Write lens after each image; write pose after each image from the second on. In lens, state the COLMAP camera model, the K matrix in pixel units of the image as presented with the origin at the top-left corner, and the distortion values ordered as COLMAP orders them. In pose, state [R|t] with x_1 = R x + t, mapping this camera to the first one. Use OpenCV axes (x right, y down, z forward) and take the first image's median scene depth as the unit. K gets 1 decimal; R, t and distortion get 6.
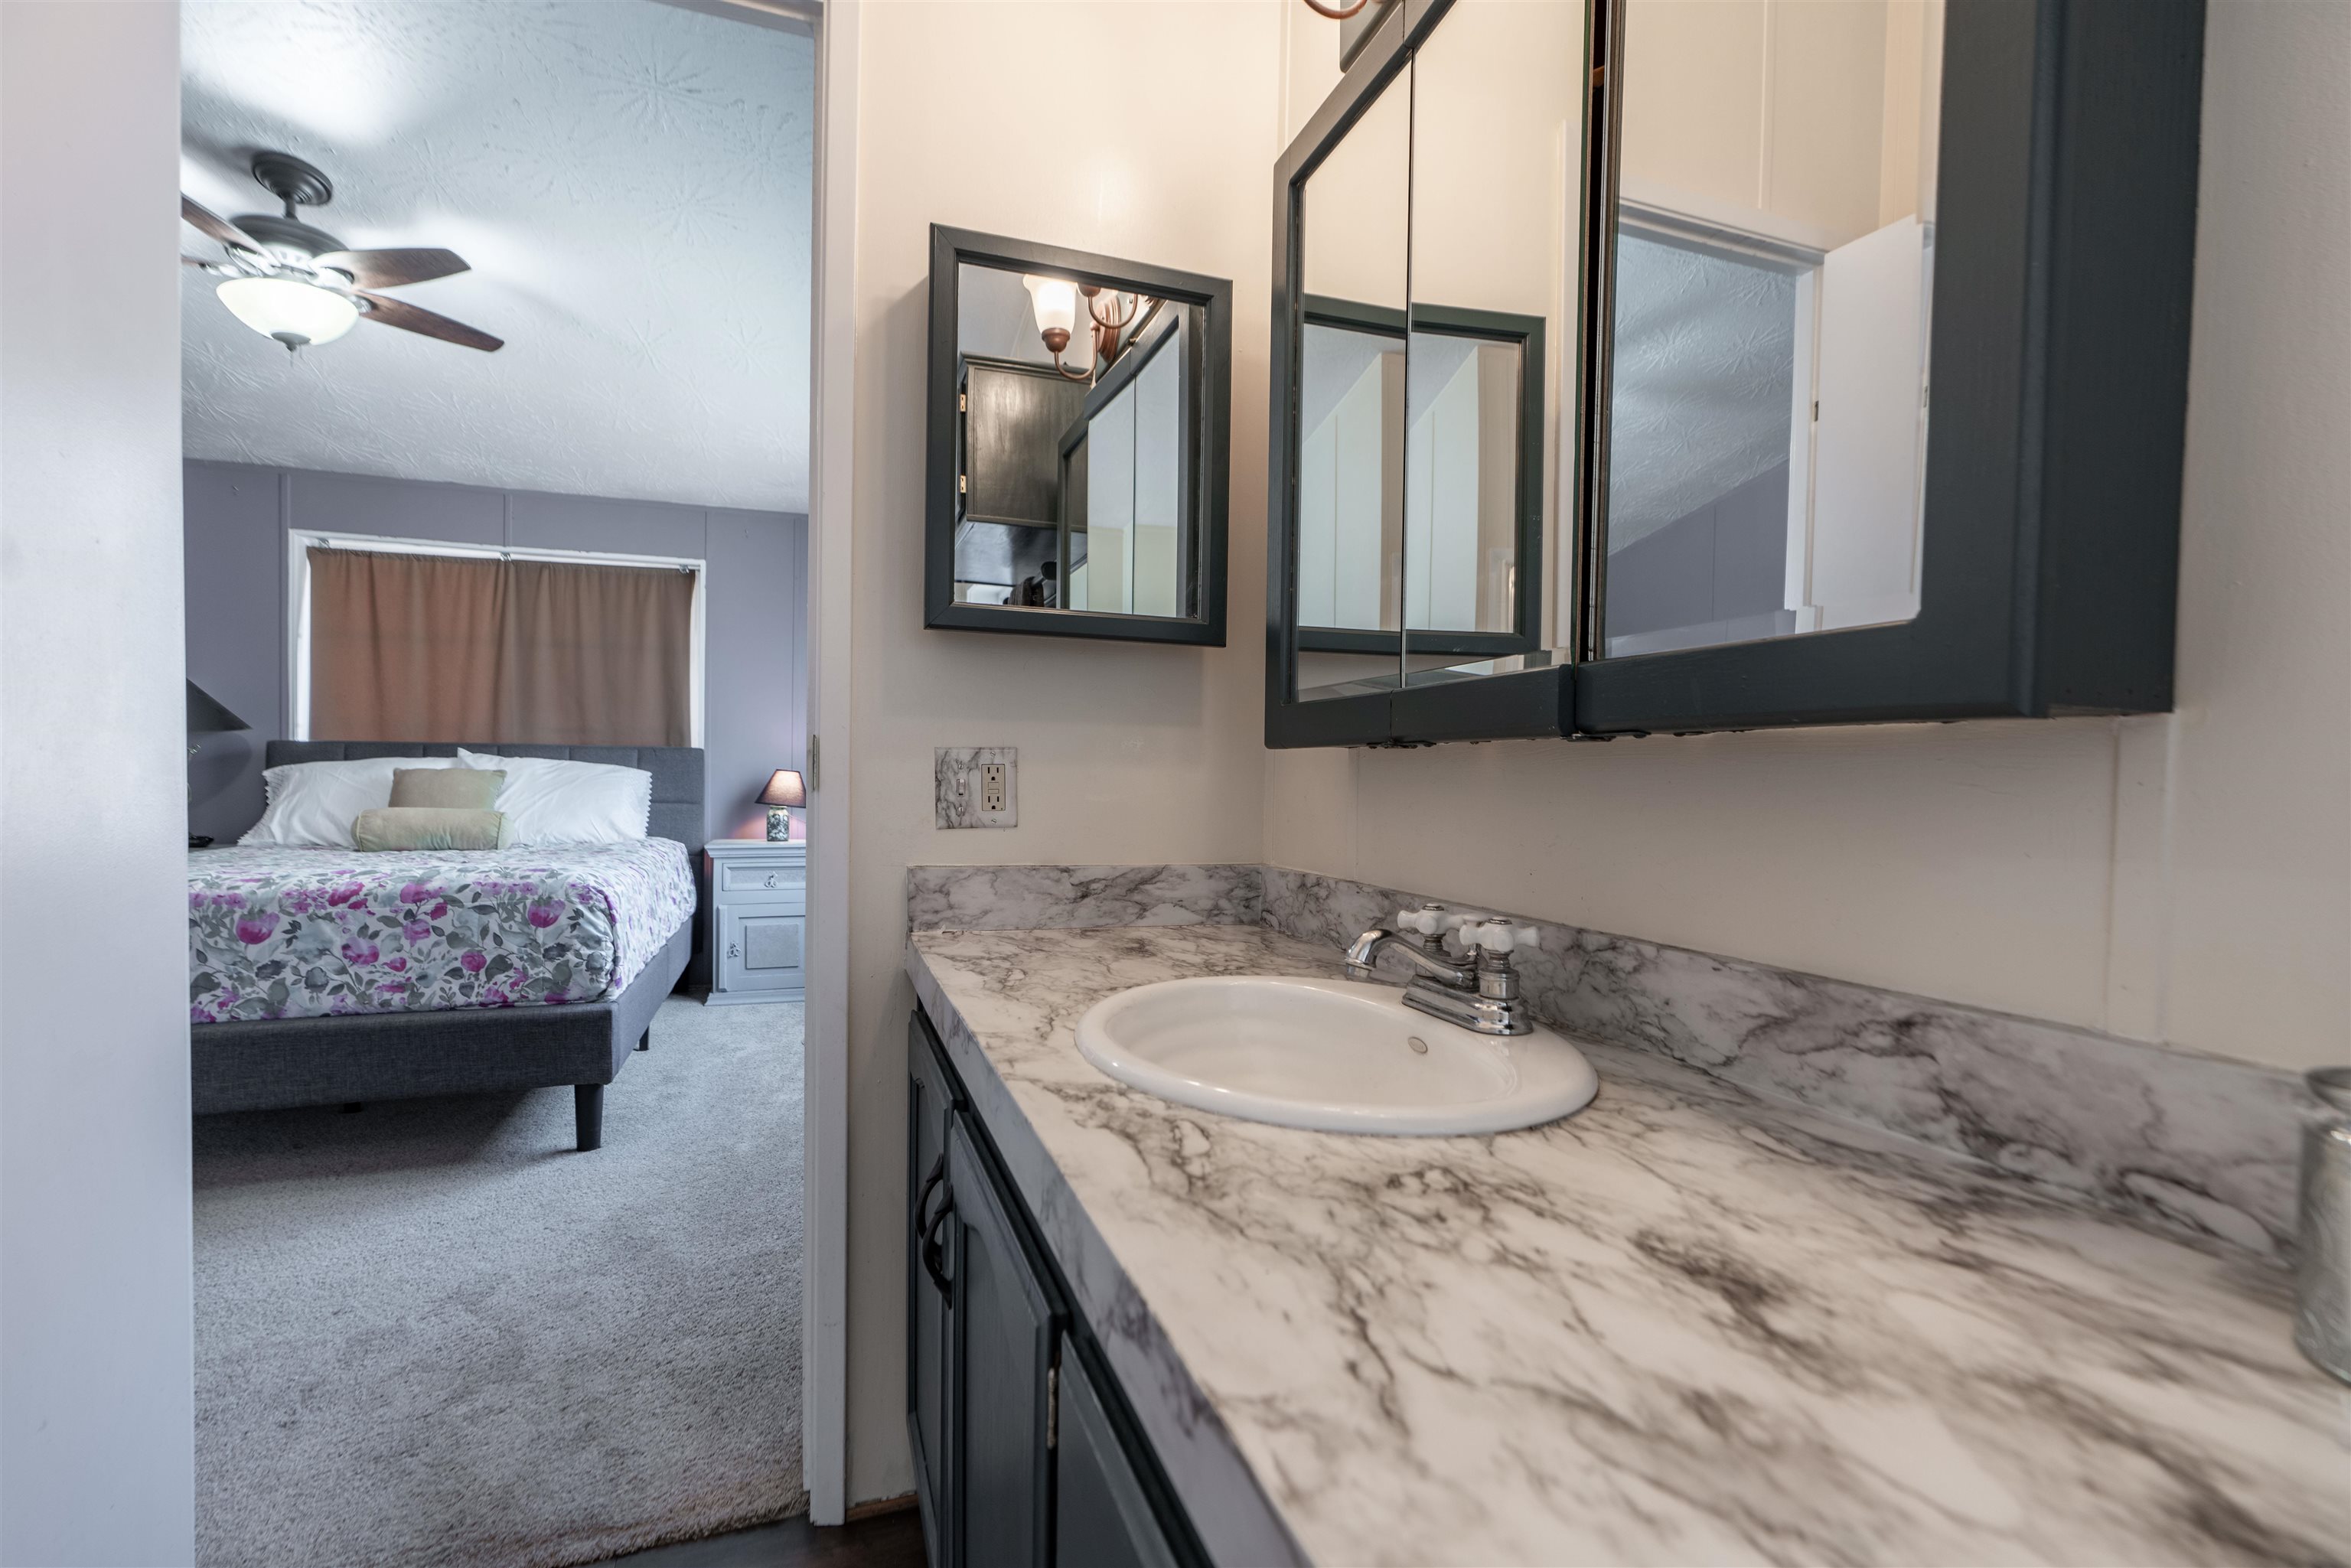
lens RADIAL K [[1036.6, 0, 1165.0], [0, 1036.6, 795.5], [0, 0, 1]] dist [-0.007046, 0.004482]
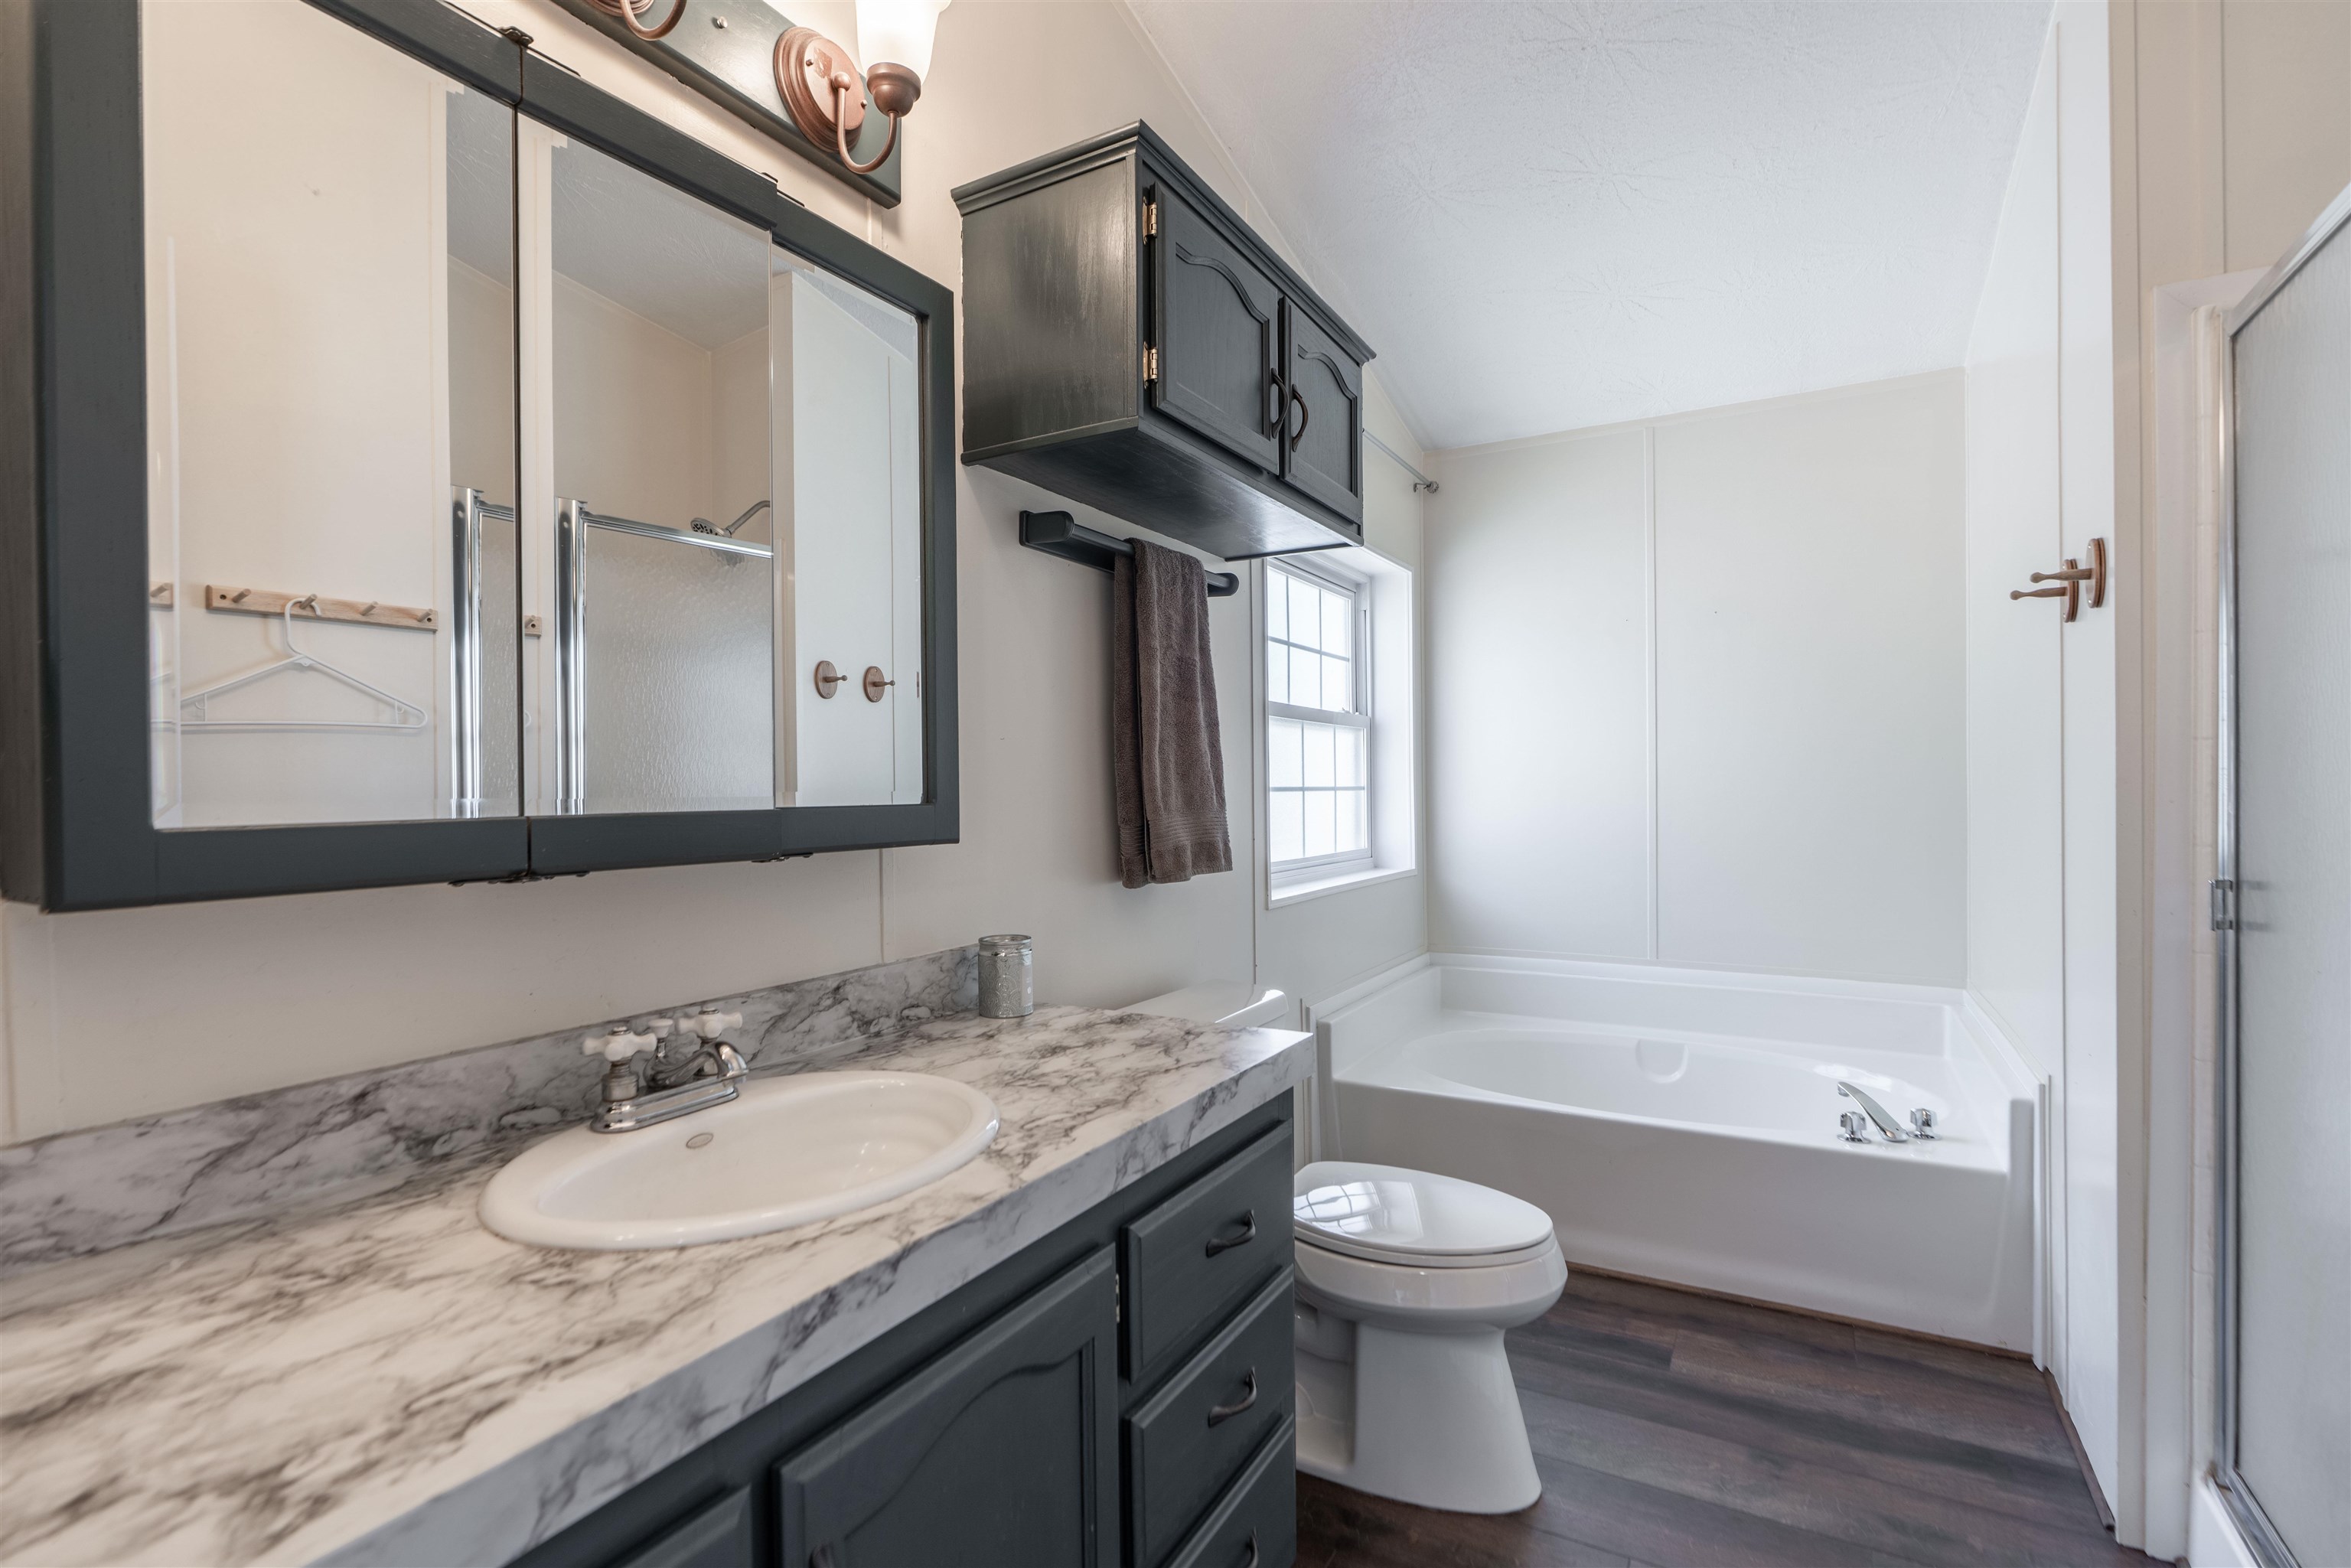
lens RADIAL K [[1053.5, 0, 1177.2], [0, 1053.5, 799.3], [0, 0, 1]] dist [-0.013429, 0.005402]
pose [[-0.653908, -0.016171, 0.756401, -0.299261], [0.018849, 0.999113, 0.037654, -0.059075], [-0.756339, 0.038880, -0.653023, 0.309447]]
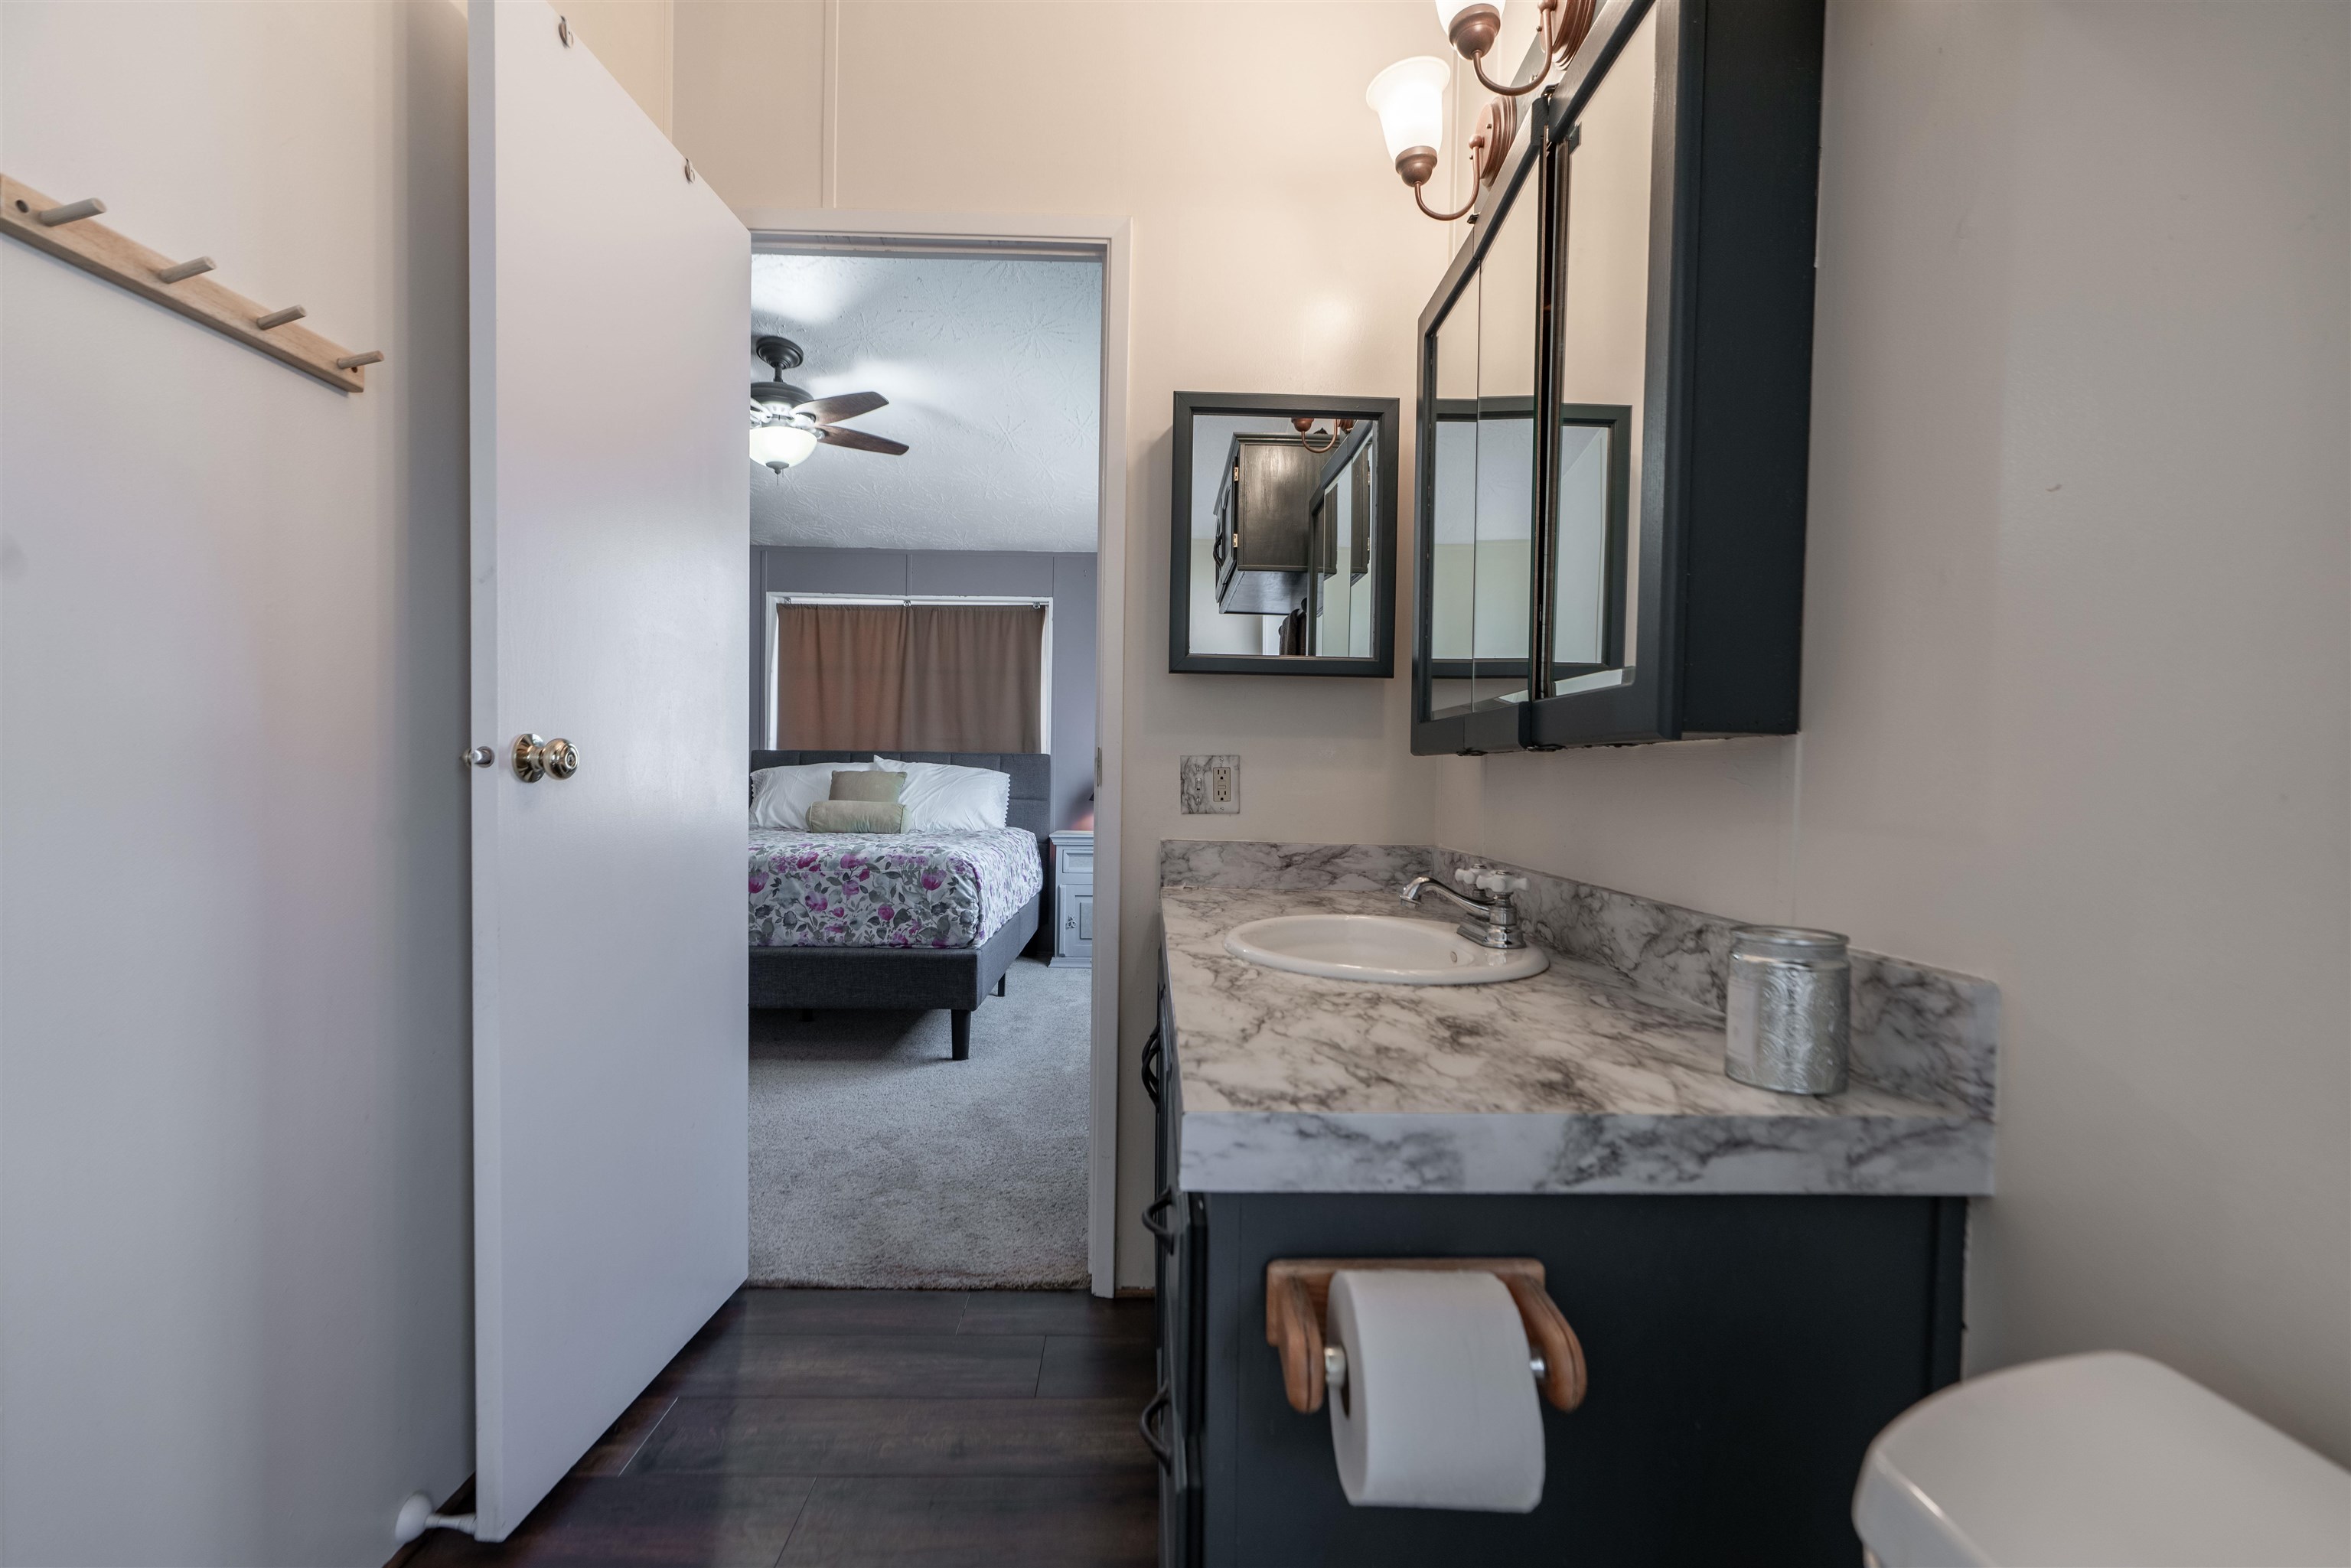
lens RADIAL K [[1053.5, 0, 1177.2], [0, 1053.5, 799.3], [0, 0, 1]] dist [-0.013429, 0.005402]
pose [[0.951719, 0.008456, -0.306855, 0.129746], [-0.008591, 0.999963, 0.000910, 0.007331], [0.306851, 0.001770, 0.951756, -0.217618]]
